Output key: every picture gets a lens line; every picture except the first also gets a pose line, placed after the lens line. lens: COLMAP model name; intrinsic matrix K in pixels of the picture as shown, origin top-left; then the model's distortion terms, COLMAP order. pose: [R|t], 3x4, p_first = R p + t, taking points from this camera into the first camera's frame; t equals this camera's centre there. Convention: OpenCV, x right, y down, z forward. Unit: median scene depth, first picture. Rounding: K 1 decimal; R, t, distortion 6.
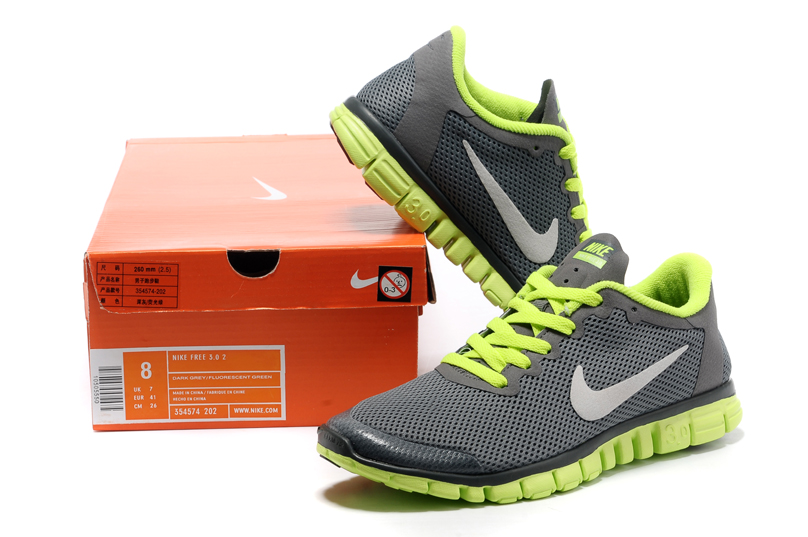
lens RADIAL K [[1976.5, 0, 402.8], [0, 1976.5, 268.8], [0, 0, 1]] dist [-0.121883, 0.000000]
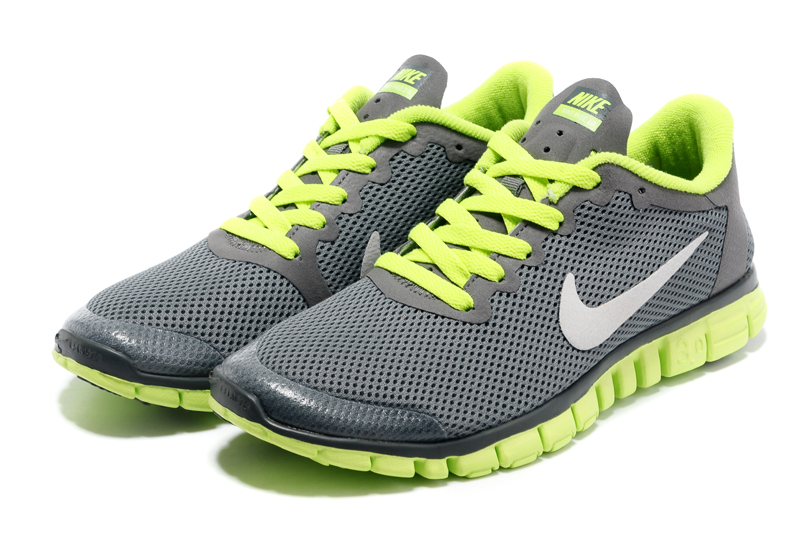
lens RADIAL K [[1976.5, 0, 405.7], [0, 1976.5, 267.9], [0, 0, 1]] dist [-0.121883, 0.000000]
pose [[0.994712, -0.021231, 0.100480, -0.042726], [0.003086, 0.984134, 0.177399, -0.081130], [-0.102652, -0.176151, 0.978996, 0.299095]]
